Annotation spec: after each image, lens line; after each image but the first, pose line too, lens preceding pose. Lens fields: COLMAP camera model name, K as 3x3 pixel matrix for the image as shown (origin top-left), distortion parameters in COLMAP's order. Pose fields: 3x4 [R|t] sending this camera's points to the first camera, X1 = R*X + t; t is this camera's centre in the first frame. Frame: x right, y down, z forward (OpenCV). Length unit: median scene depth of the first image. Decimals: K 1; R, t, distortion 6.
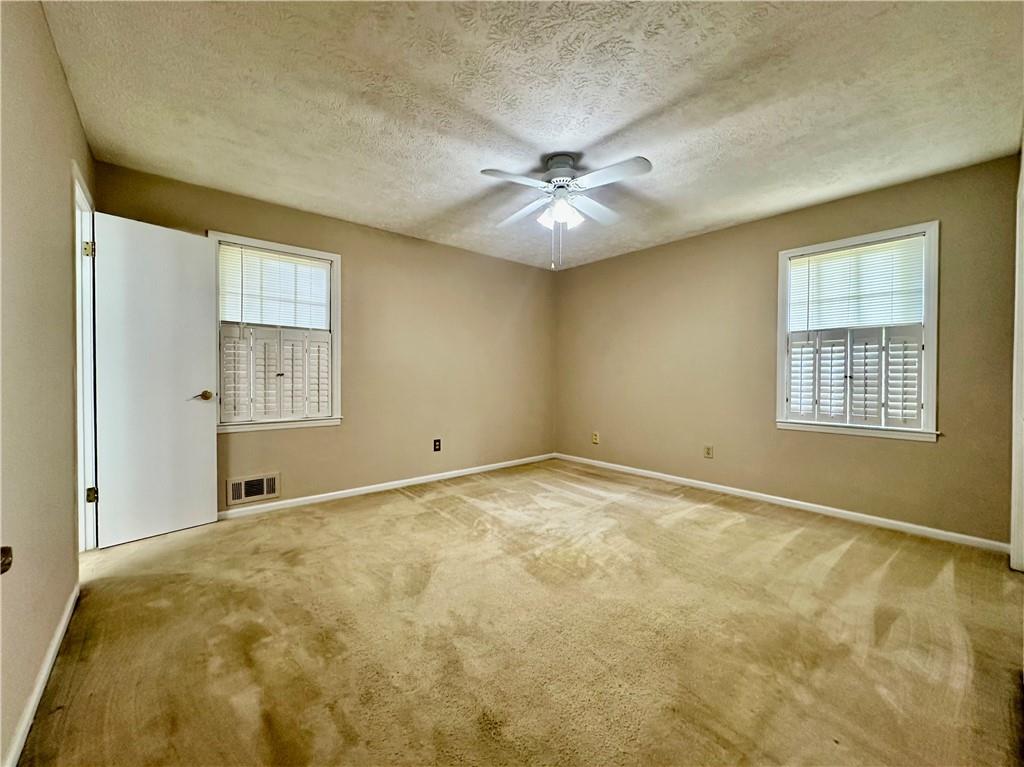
lens RADIAL K [[407.4, 0, 512.0], [0, 407.4, 383.5], [0, 0, 1]] dist [0.001357, 0.000024]
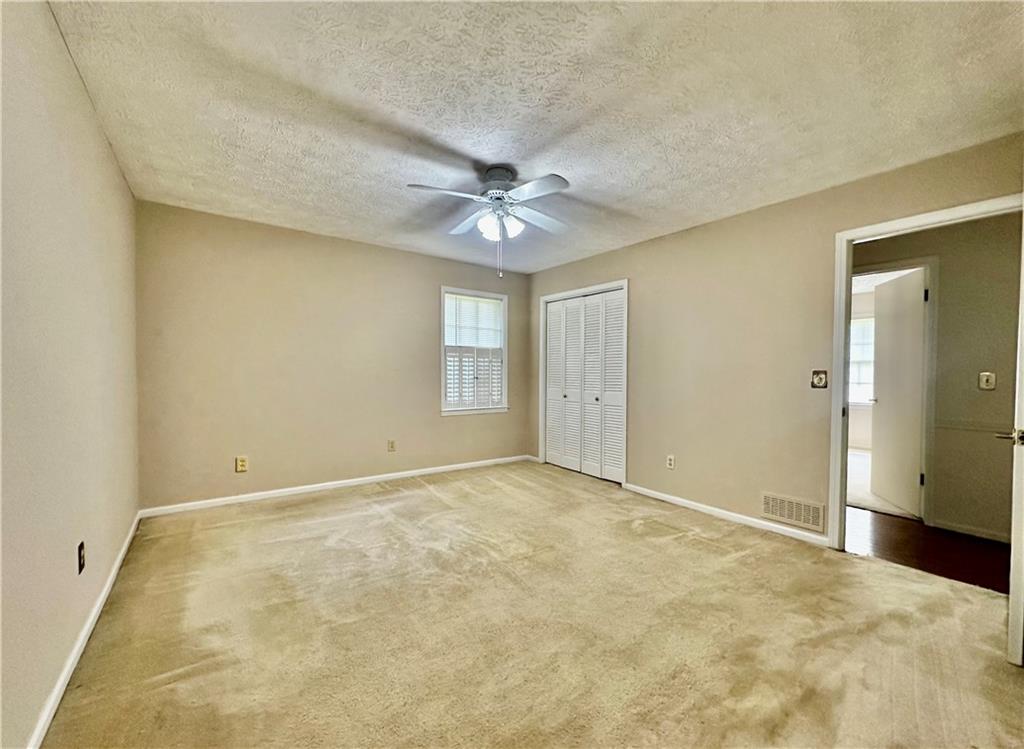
lens RADIAL K [[406.8, 0, 514.0], [0, 406.8, 381.1], [0, 0, 1]] dist [-0.001222, 0.000138]
pose [[0.068465, -0.023037, 0.997387, -0.753856], [0.008327, 0.999712, 0.022519, -0.038496], [-0.997619, 0.006764, 0.068637, 0.741026]]
